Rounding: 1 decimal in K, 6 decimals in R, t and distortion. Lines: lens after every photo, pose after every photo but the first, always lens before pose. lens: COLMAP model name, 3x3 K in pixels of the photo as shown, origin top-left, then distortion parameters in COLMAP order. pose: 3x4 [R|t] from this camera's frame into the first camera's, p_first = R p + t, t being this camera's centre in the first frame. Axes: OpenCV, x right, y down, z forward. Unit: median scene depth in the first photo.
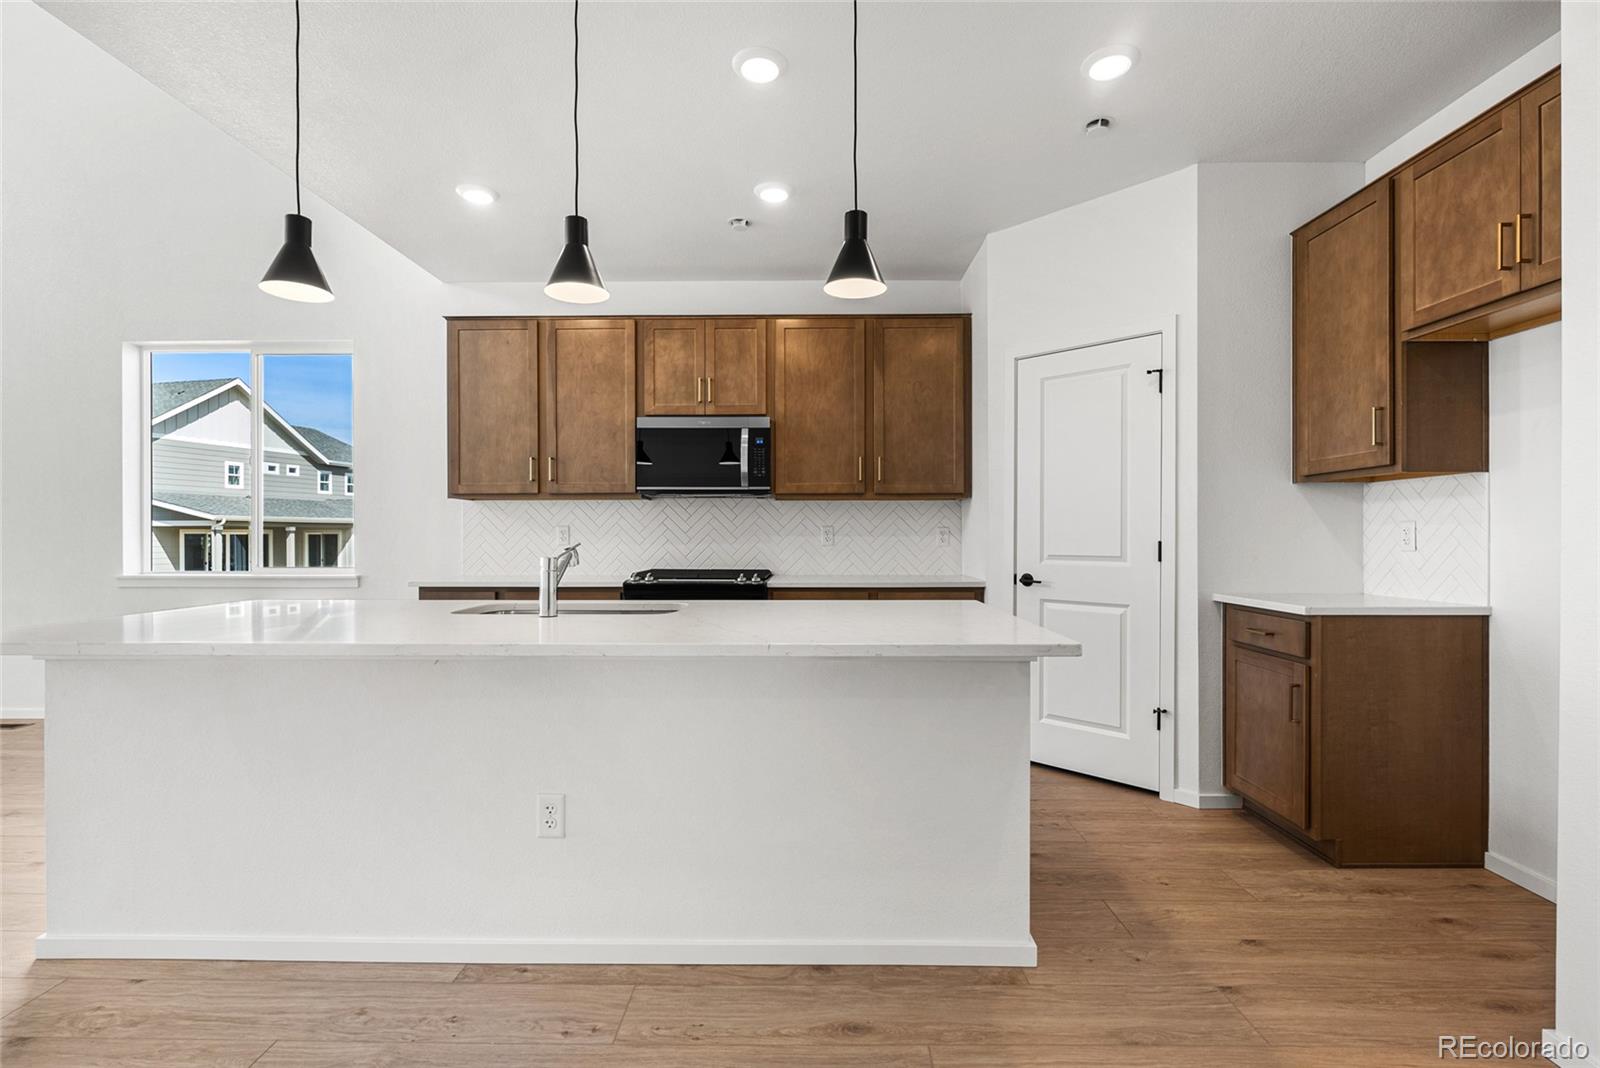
lens RADIAL K [[750.7, 0, 799.7], [0, 750.7, 532.2], [0, 0, 1]] dist [-0.000192, 0.000011]
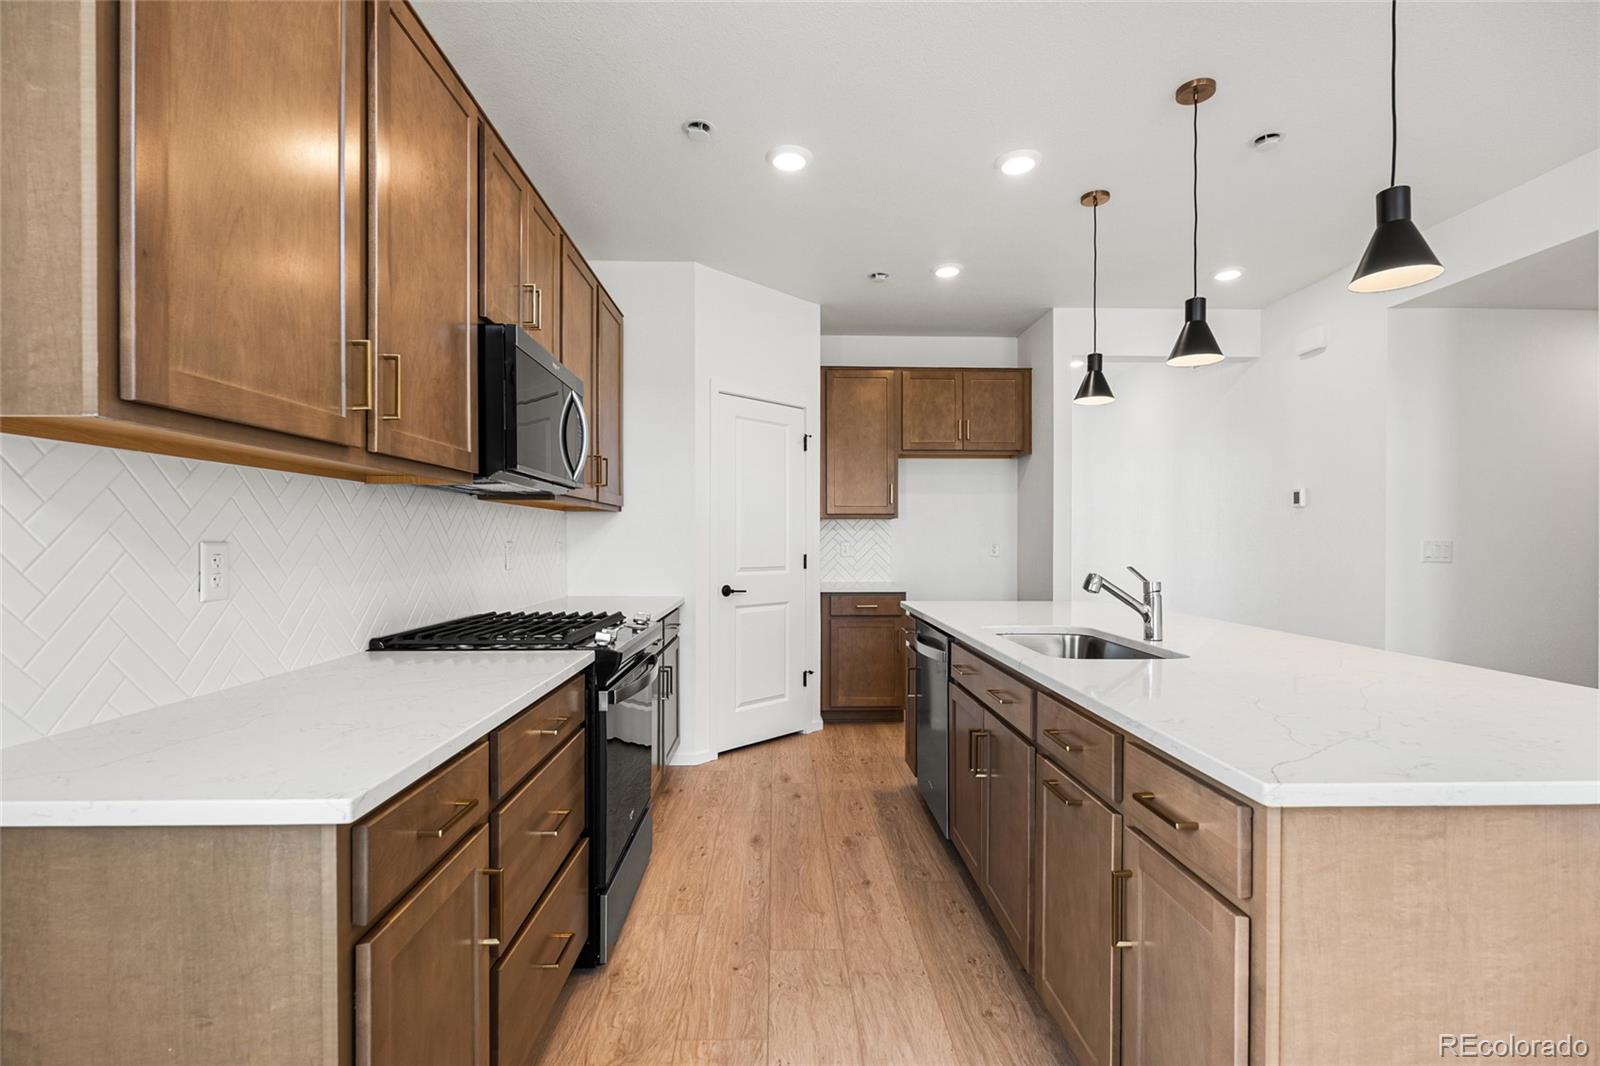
lens RADIAL K [[714.5, 0, 802.2], [0, 714.5, 547.0], [0, 0, 1]] dist [-0.006803, 0.001090]
pose [[-0.054438, -0.001441, 0.998516, -0.653680], [-0.001071, 0.999998, 0.001384, -0.002574], [-0.998517, -0.000994, -0.054439, 0.801676]]
